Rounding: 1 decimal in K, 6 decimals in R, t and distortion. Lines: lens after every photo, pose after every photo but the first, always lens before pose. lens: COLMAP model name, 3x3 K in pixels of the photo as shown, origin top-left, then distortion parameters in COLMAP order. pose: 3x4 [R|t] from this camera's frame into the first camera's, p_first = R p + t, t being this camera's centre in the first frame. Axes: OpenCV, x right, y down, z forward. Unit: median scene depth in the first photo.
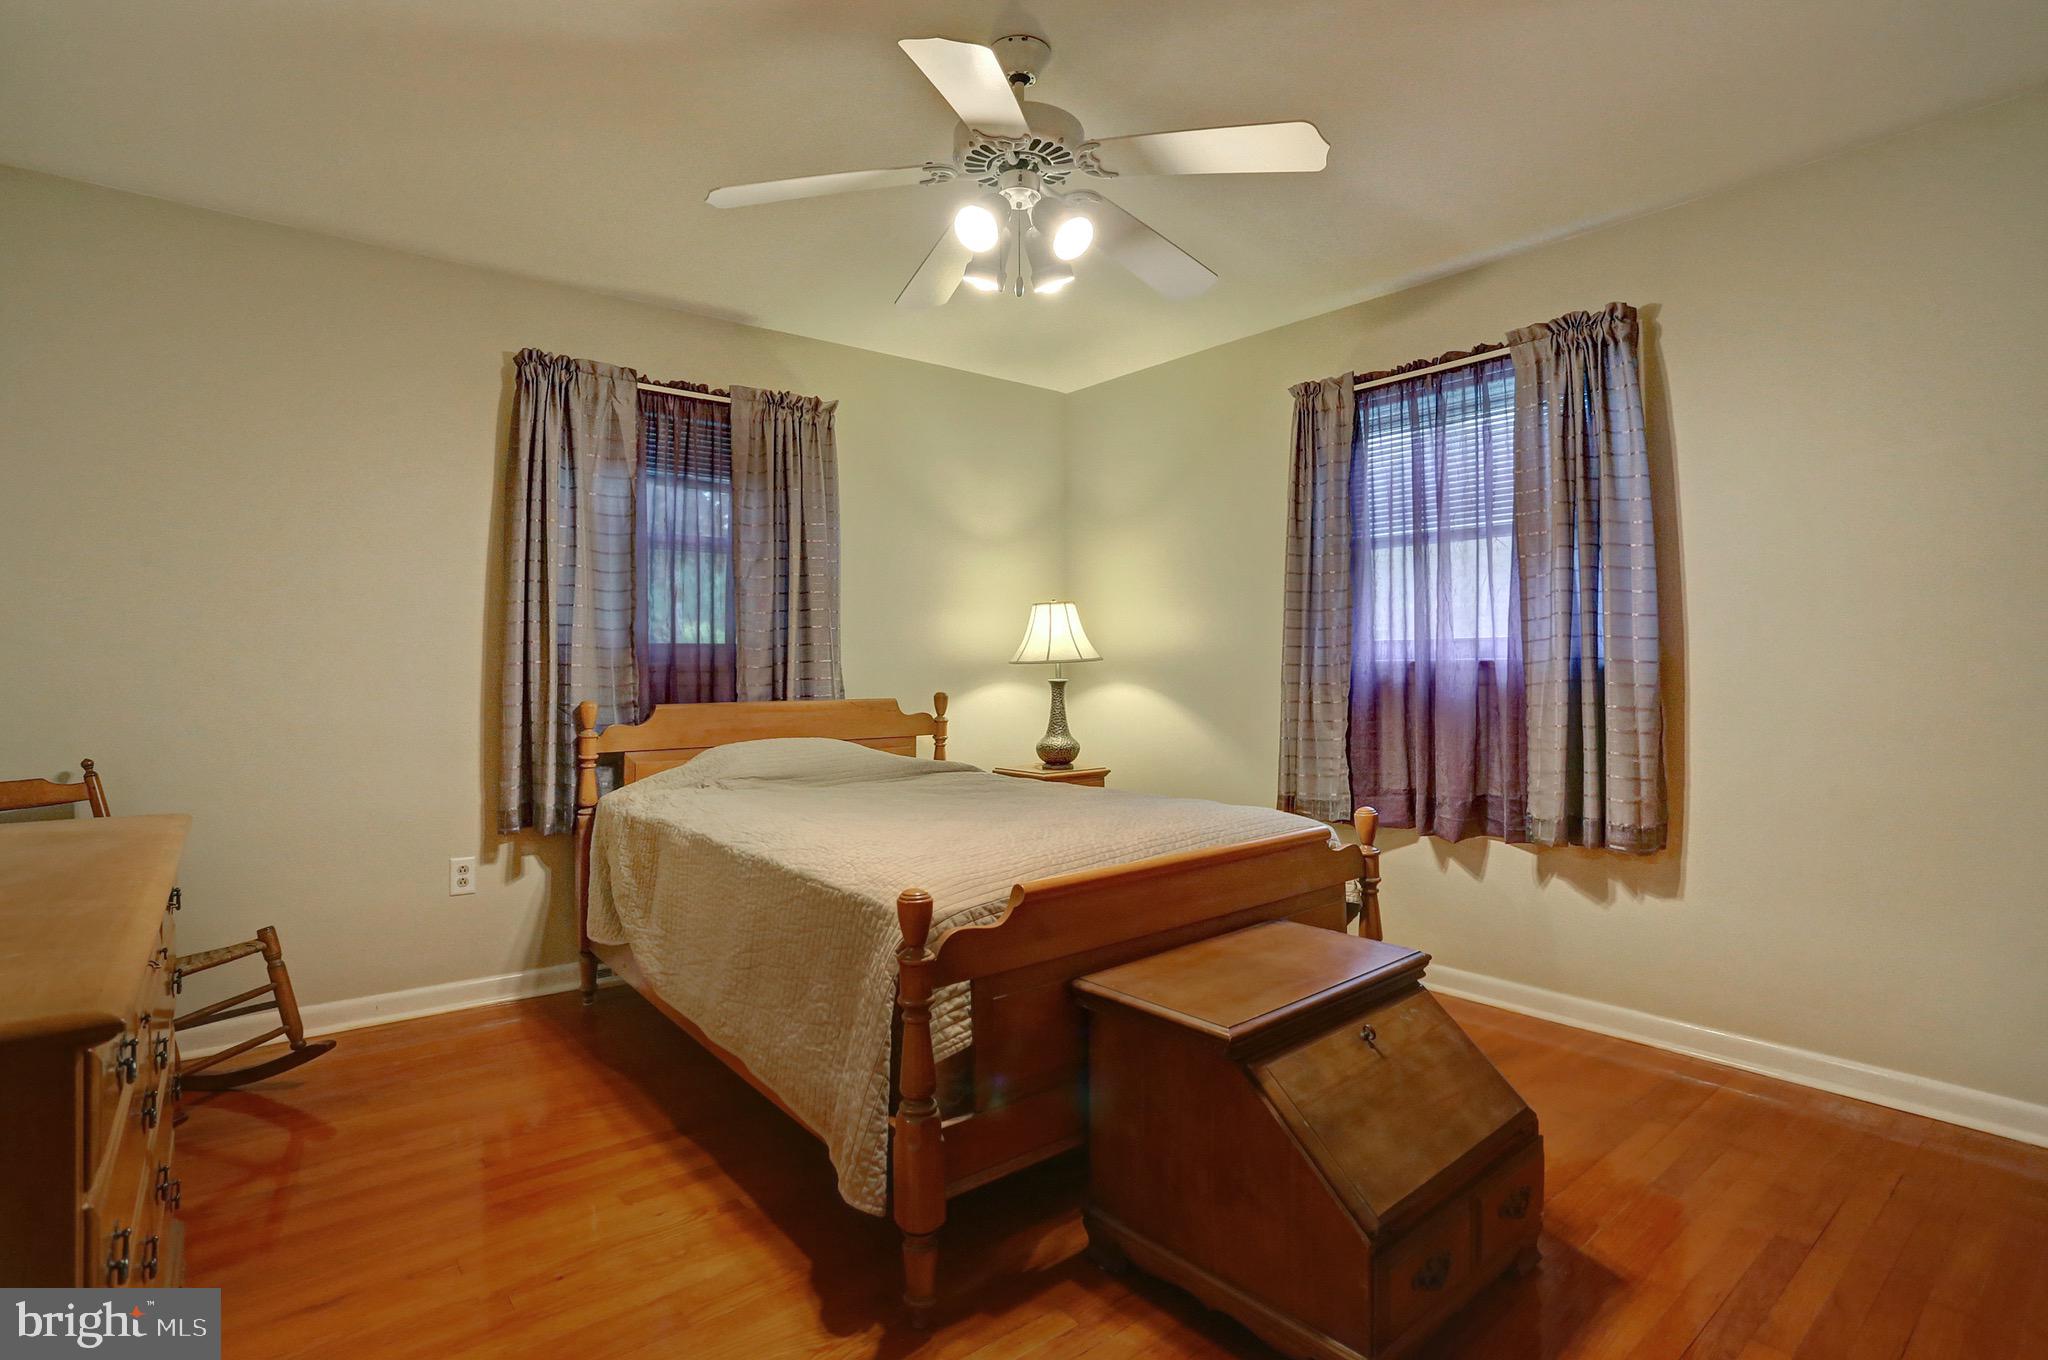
lens RADIAL K [[1017.9, 0, 1025.9], [0, 1017.9, 641.9], [0, 0, 1]] dist [-0.073160, 0.030101]
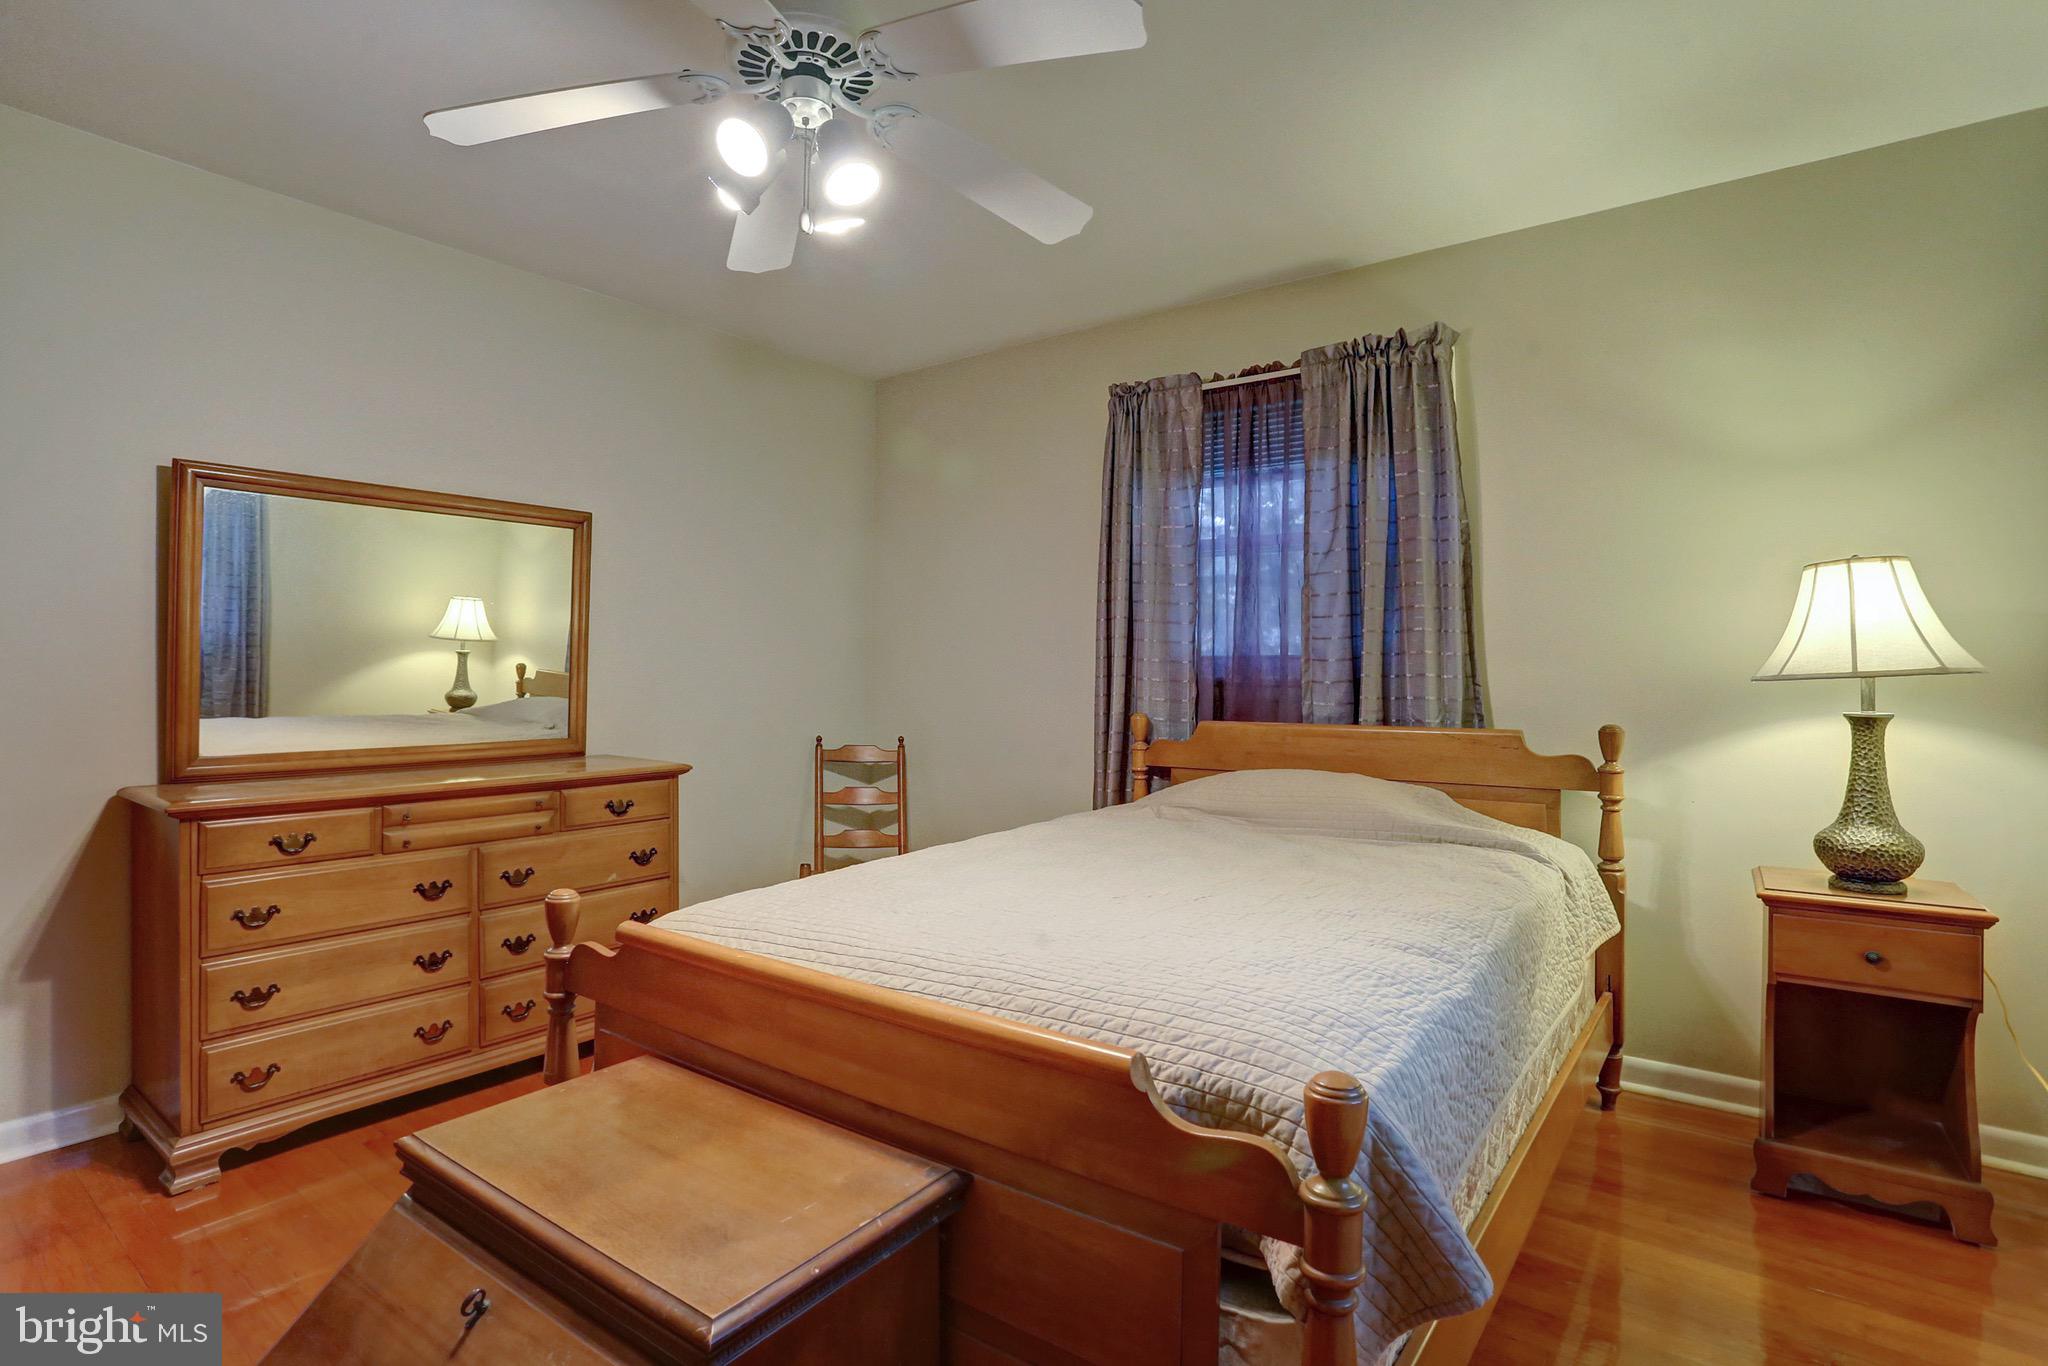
lens RADIAL K [[1017.9, 0, 1025.9], [0, 1017.9, 644.9], [0, 0, 1]] dist [-0.073160, 0.030101]
pose [[0.234271, -0.025297, -0.971842, 0.479835], [0.016873, 0.999617, -0.021952, 0.008410], [0.972025, -0.011255, 0.234608, 0.571089]]
